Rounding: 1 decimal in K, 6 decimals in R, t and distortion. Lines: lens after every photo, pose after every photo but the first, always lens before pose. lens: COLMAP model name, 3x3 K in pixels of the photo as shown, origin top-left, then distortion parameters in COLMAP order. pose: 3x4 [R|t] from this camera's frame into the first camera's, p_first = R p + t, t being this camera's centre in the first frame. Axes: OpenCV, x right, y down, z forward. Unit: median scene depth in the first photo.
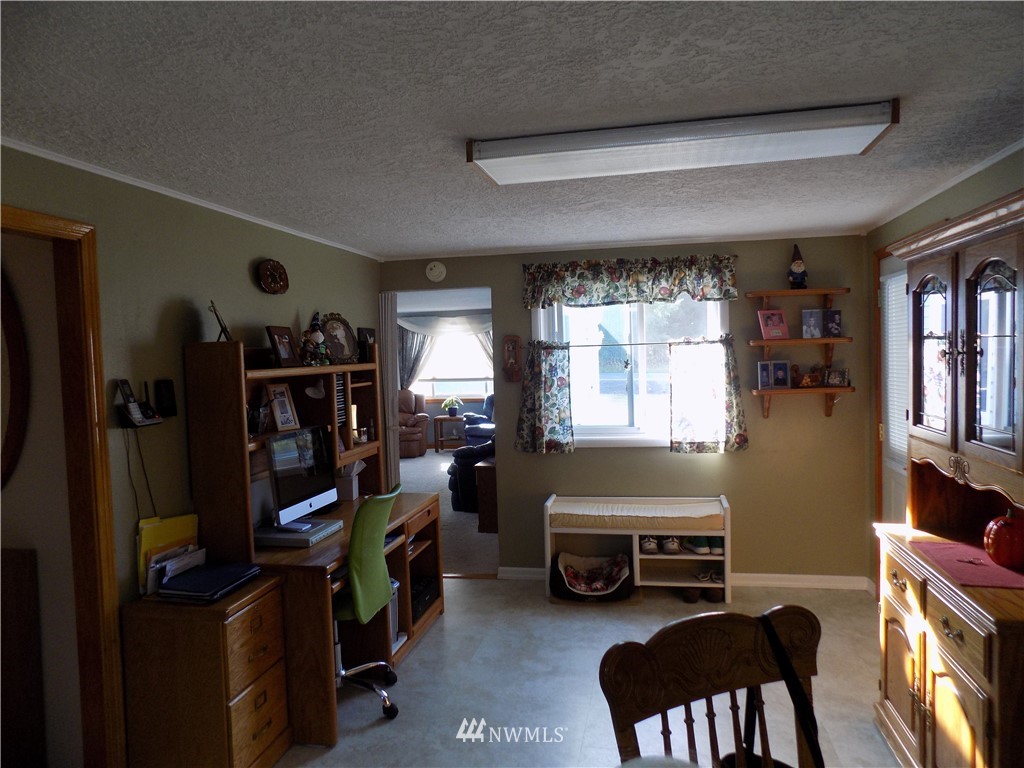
lens RADIAL K [[690.8, 0, 511.8], [0, 690.8, 384.4], [0, 0, 1]] dist [-0.057151, -0.000670]
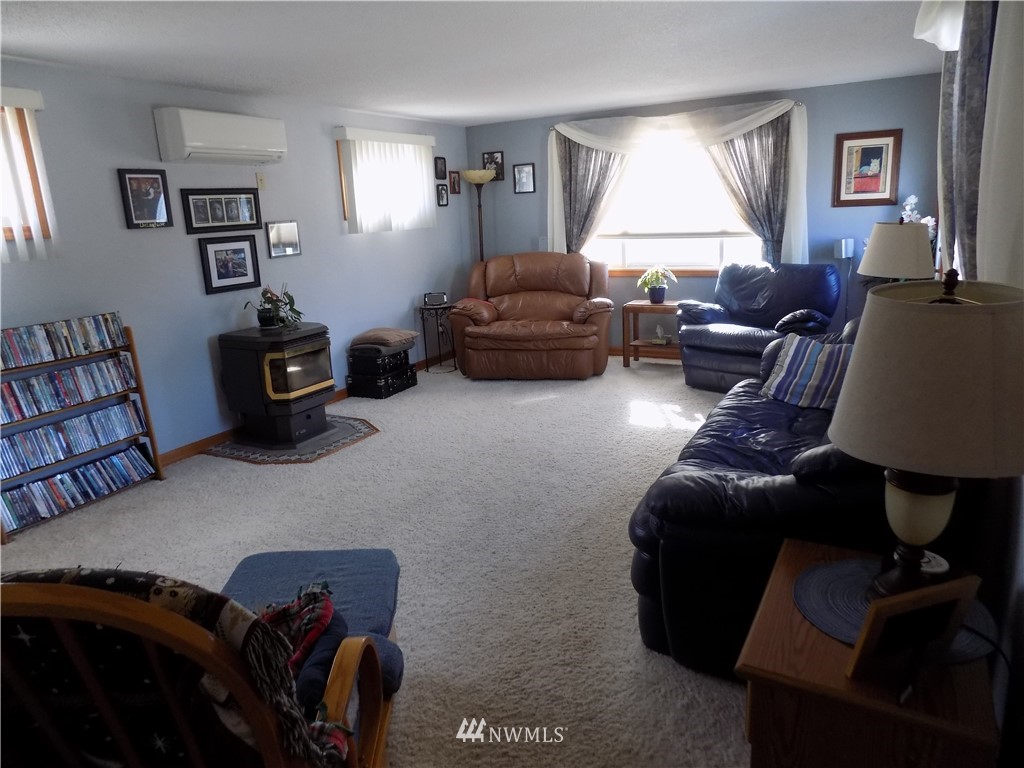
lens RADIAL K [[690.8, 0, 512.1], [0, 690.8, 380.4], [0, 0, 1]] dist [-0.057151, -0.000670]
pose [[0.958298, 0.051517, -0.281088, -0.038284], [0.006350, 0.979535, 0.201175, -0.004530], [0.285699, -0.194571, 0.938359, 0.436980]]
